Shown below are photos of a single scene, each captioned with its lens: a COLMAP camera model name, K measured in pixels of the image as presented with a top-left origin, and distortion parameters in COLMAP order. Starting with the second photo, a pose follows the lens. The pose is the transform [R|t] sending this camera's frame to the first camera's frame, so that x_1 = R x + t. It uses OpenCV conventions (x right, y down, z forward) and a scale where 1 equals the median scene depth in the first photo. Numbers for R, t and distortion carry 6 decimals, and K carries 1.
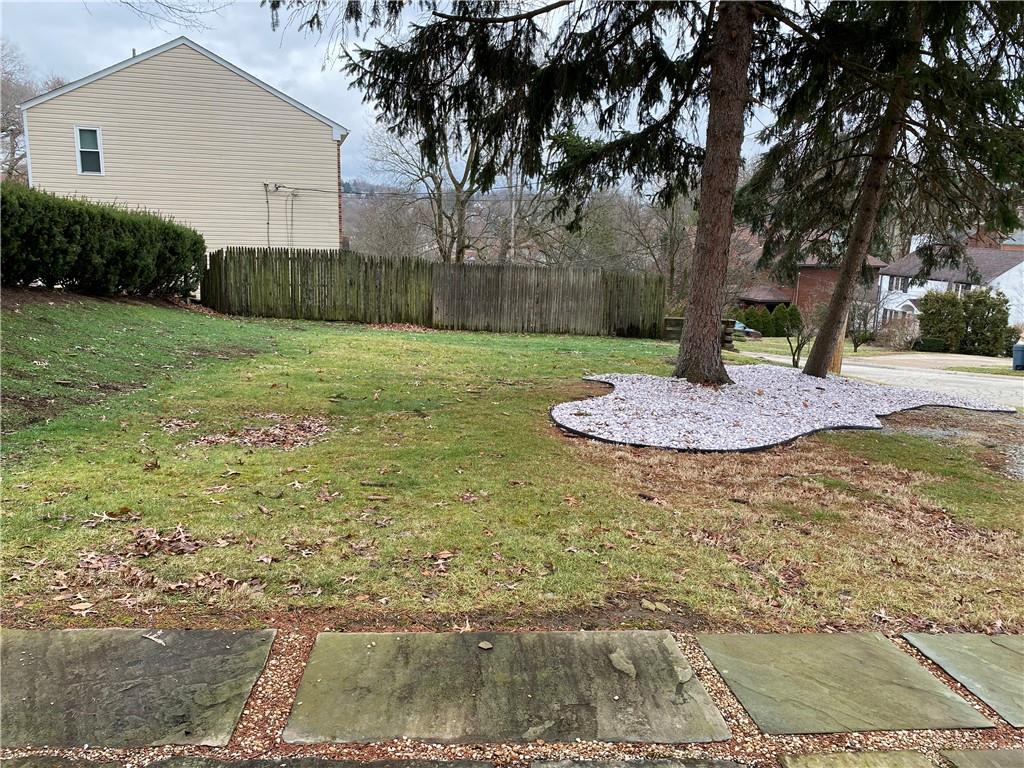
lens RADIAL K [[769.2, 0, 515.8], [0, 769.2, 379.8], [0, 0, 1]] dist [0.001568, -0.012844]
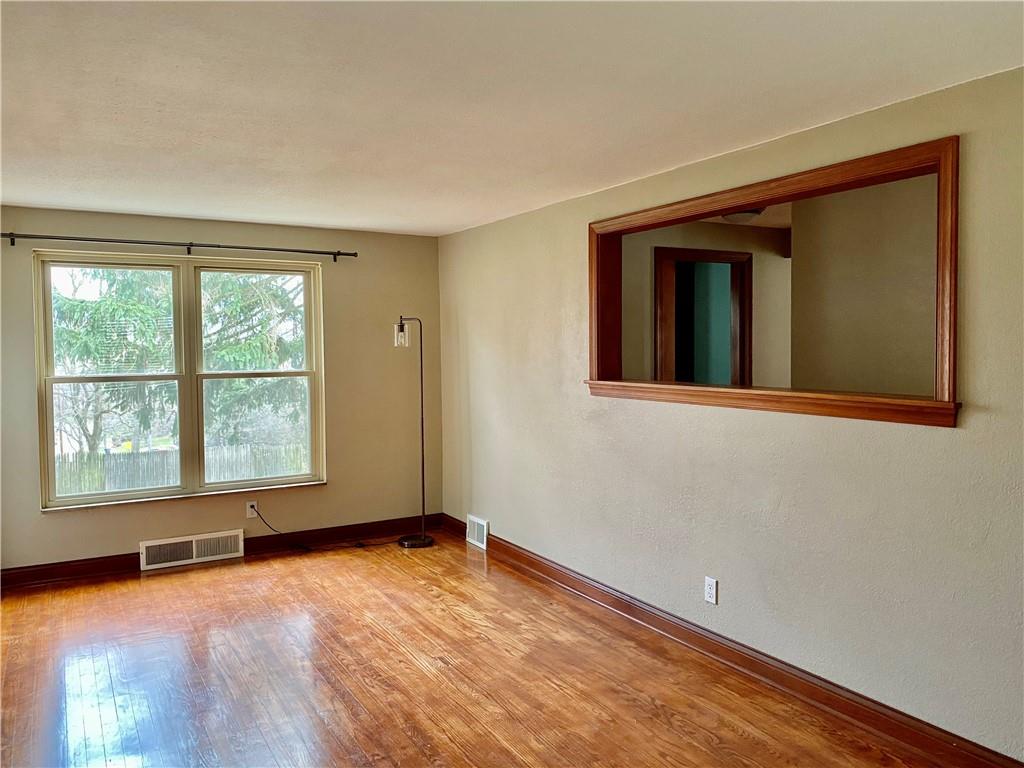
lens RADIAL K [[769.2, 0, 515.8], [0, 769.2, 379.8], [0, 0, 1]] dist [0.001568, -0.012844]
pose [[0.895225, -0.054396, 0.442282, -0.093691], [0.122098, 0.984480, -0.126059, -0.058792], [-0.428561, 0.166853, 0.887973, -0.618846]]
